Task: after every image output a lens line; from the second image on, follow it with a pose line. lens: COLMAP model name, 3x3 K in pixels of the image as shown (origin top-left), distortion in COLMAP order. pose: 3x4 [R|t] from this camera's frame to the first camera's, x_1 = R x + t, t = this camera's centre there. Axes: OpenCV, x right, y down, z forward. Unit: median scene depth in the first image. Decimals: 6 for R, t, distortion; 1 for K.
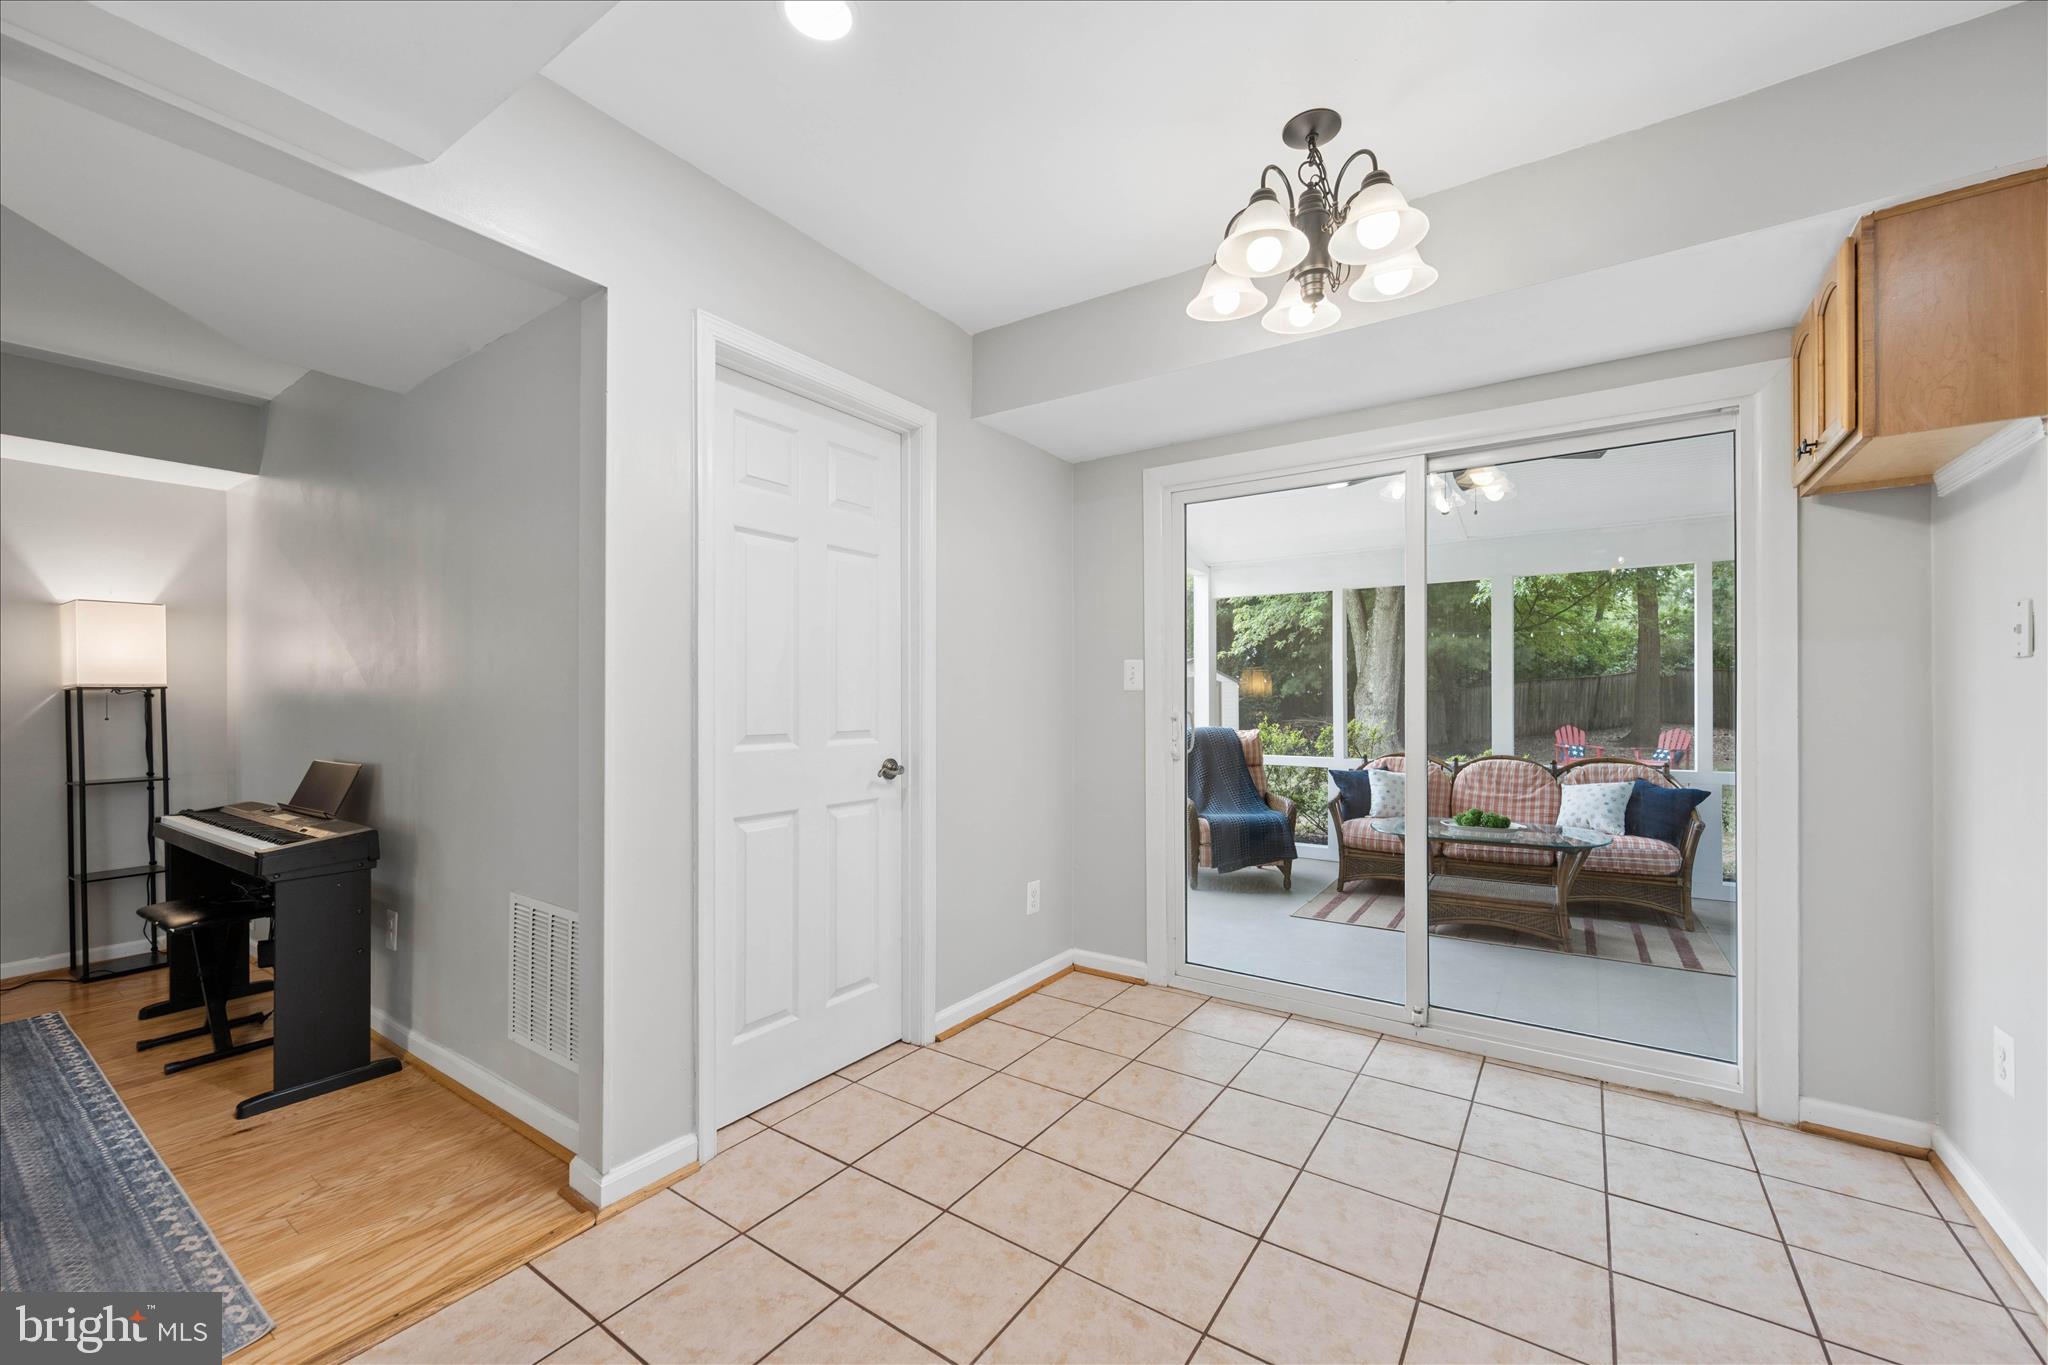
lens RADIAL K [[802.8, 0, 1027.6], [0, 802.8, 698.2], [0, 0, 1]] dist [-0.002619, 0.000307]
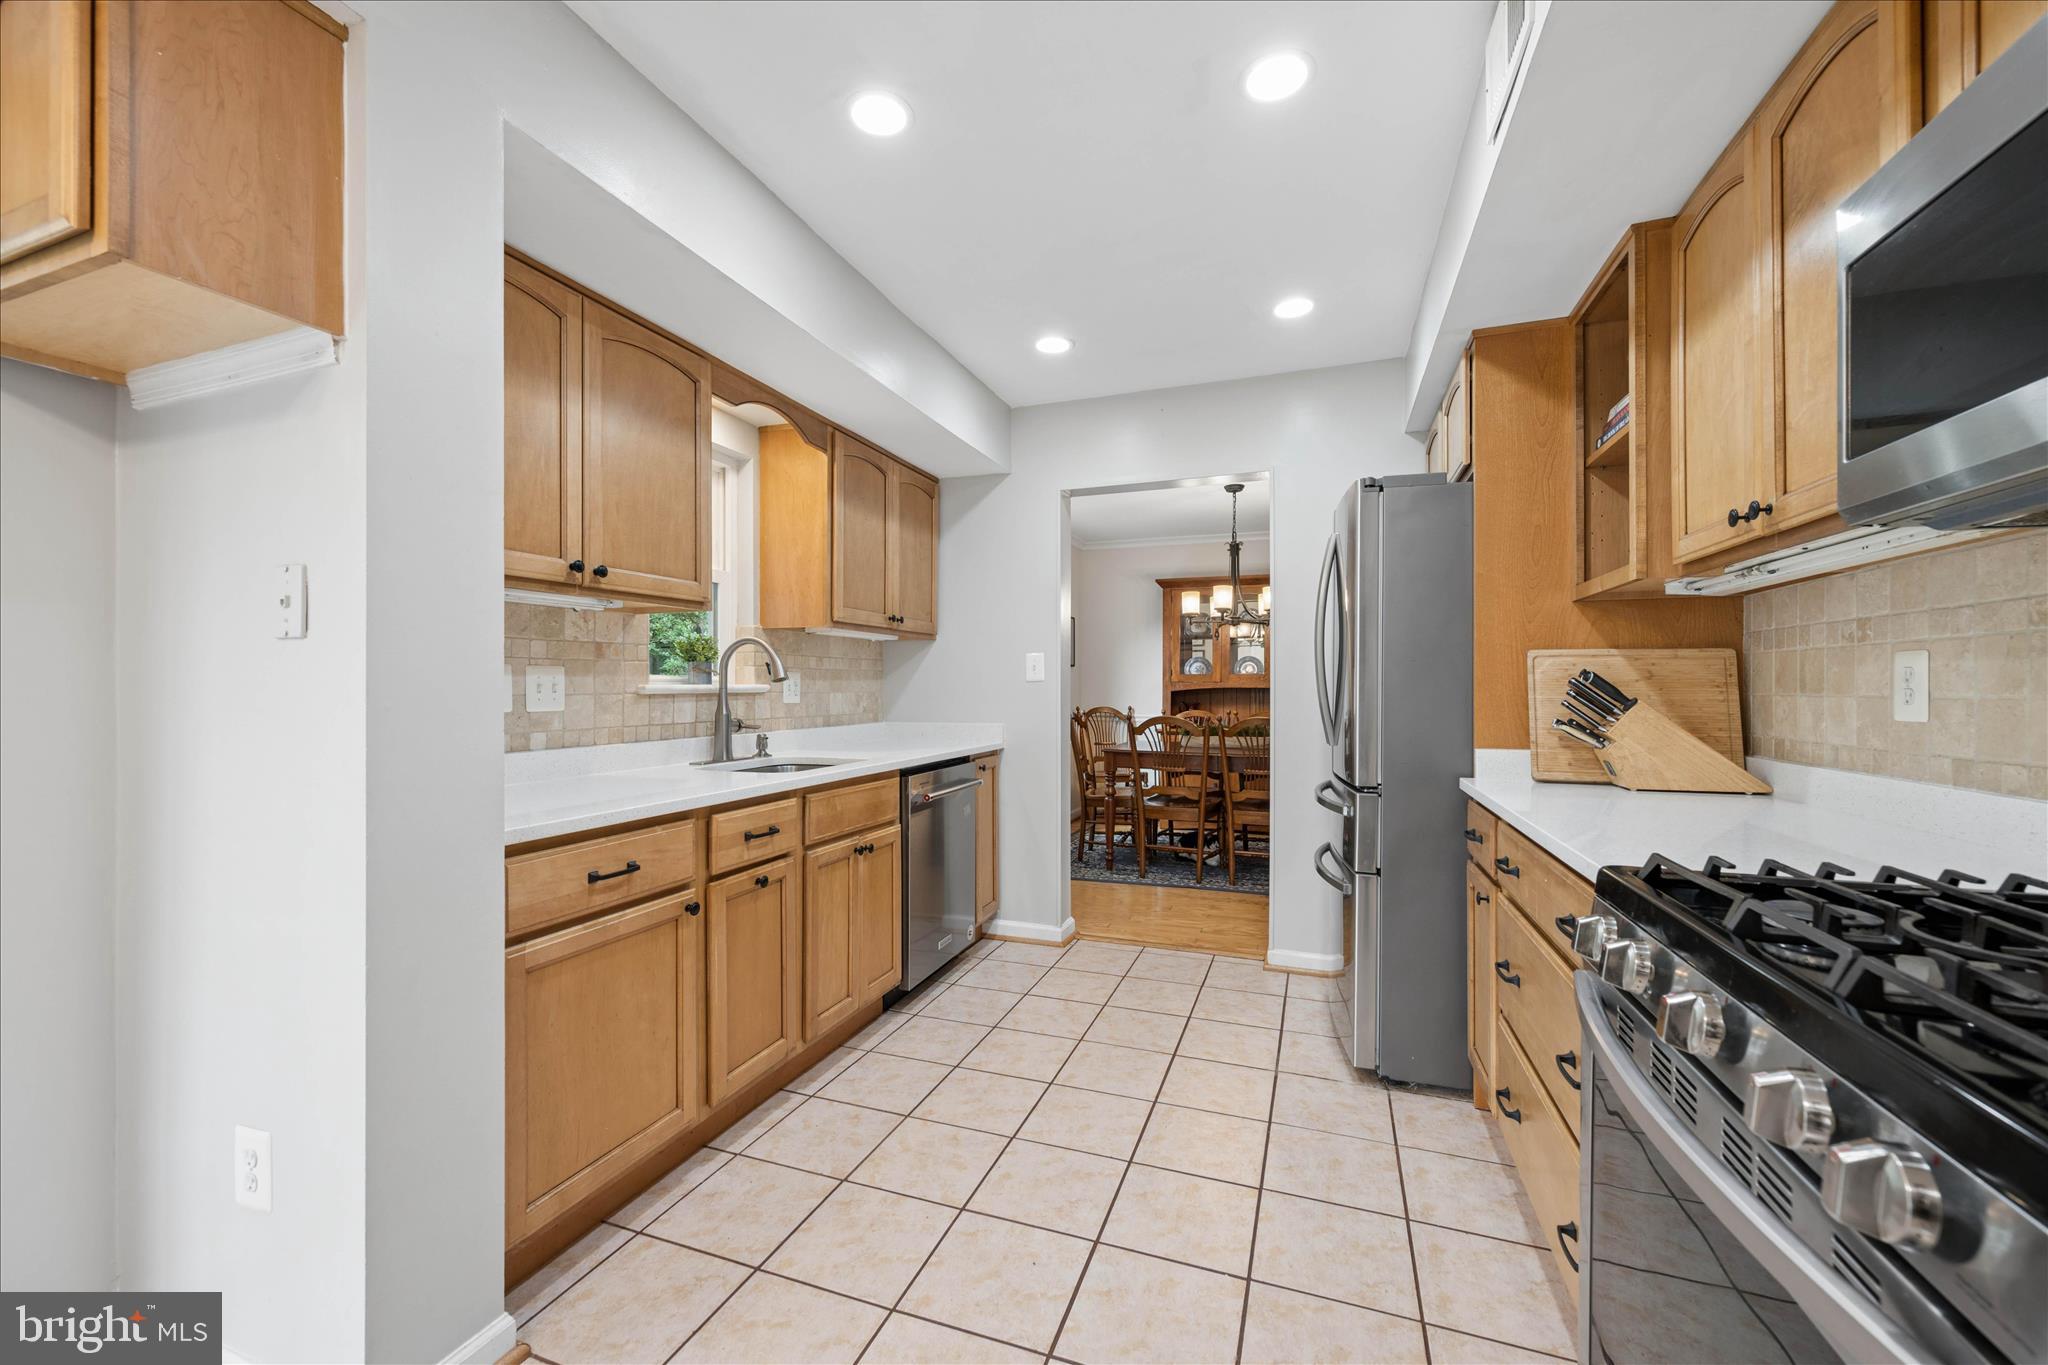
lens RADIAL K [[802.8, 0, 1027.7], [0, 802.8, 684.8], [0, 0, 1]] dist [-0.002619, 0.000307]
pose [[-0.246393, 0.005353, 0.969155, 0.110849], [-0.000977, 0.999983, -0.005771, -0.000818], [-0.969169, -0.002369, -0.246384, 0.176764]]
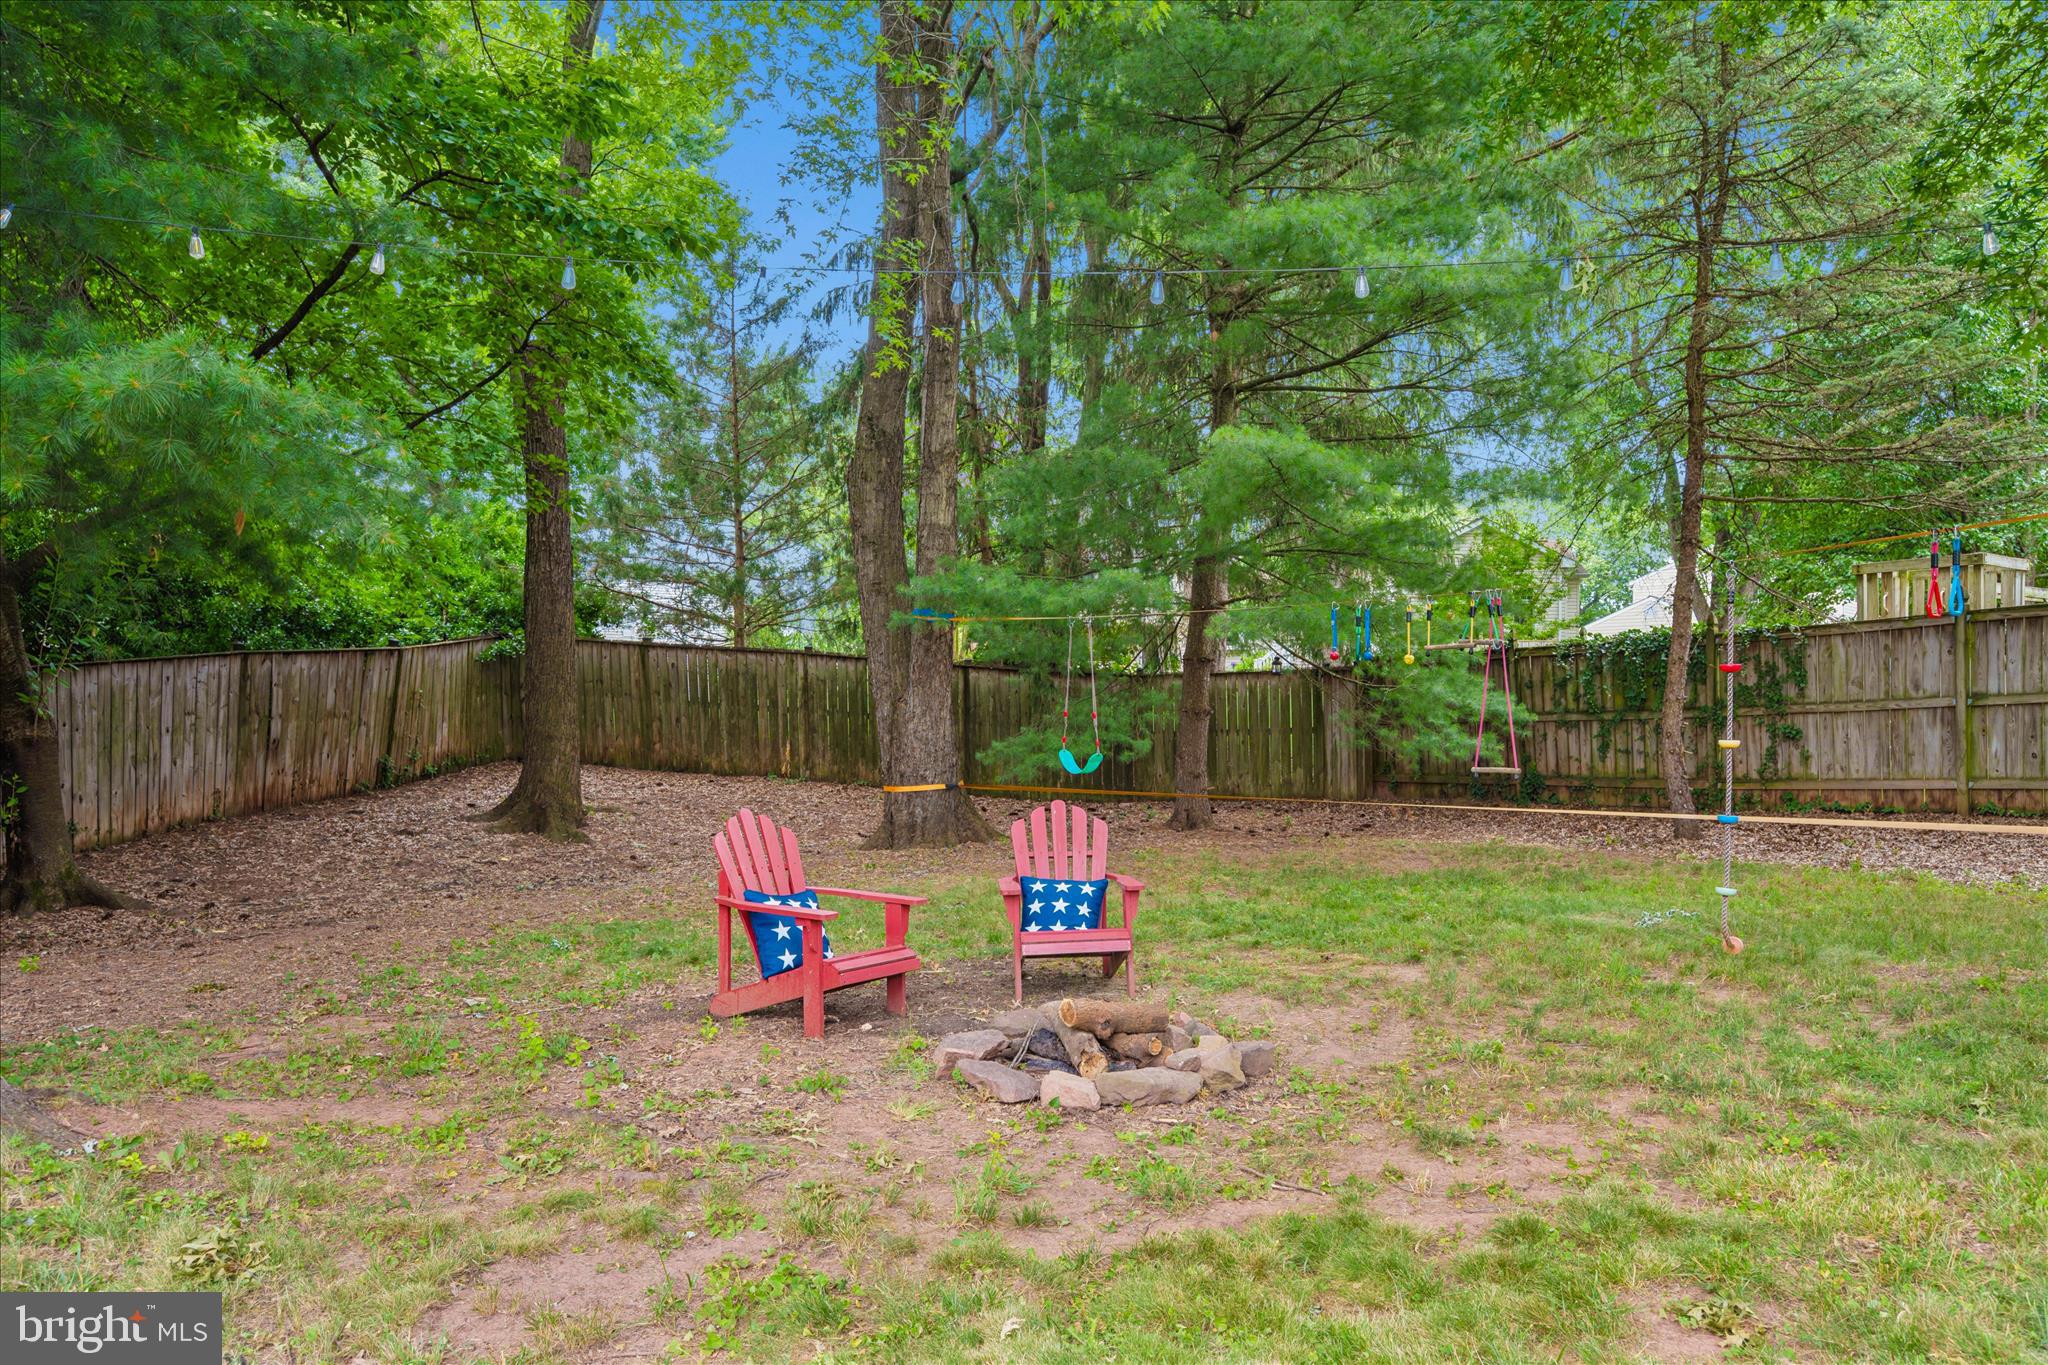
lens RADIAL K [[1376.0, 0, 1028.8], [0, 1376.0, 697.2], [0, 0, 1]] dist [-0.004702, -0.000167]
pose [[0.360894, 0.004874, 0.932594, 1.177194], [0.004911, 0.999963, -0.007127, 0.016045], [-0.932594, 0.007152, 0.360857, 2.771017]]
